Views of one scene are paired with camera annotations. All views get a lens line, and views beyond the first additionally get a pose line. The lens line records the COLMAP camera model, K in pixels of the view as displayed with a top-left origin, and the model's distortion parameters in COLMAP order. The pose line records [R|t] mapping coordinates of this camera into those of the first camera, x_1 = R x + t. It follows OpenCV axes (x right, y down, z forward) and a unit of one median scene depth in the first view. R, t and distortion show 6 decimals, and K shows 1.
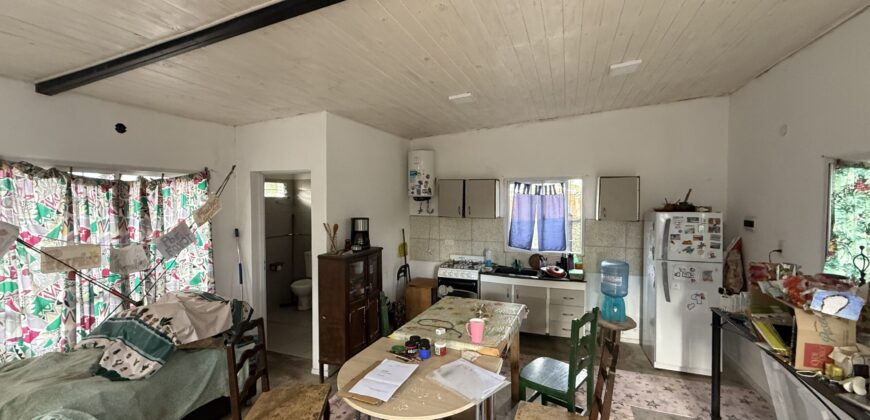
lens RADIAL K [[348.5, 0, 435.0], [0, 348.5, 210.0], [0, 0, 1]] dist [-0.000410, 0.000023]
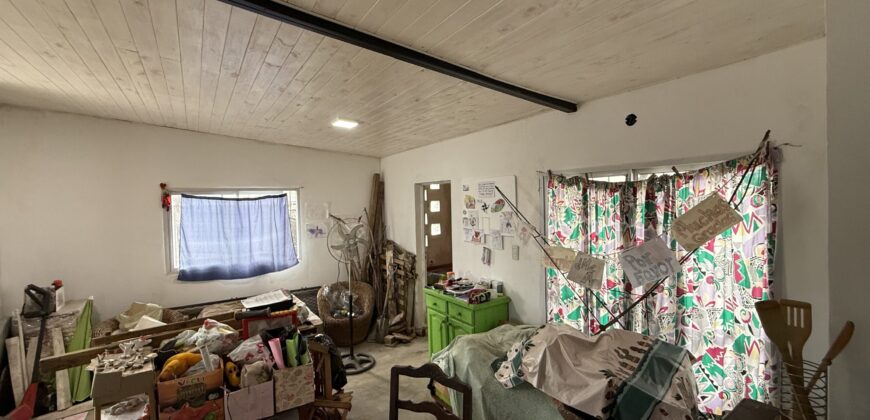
lens RADIAL K [[348.5, 0, 435.0], [0, 348.5, 210.0], [0, 0, 1]] dist [-0.000410, 0.000023]
pose [[-0.563688, 0.029883, -0.825447, 0.071197], [-0.006203, 0.999164, 0.040408, -0.049577], [0.825964, 0.027898, -0.563031, 1.131235]]
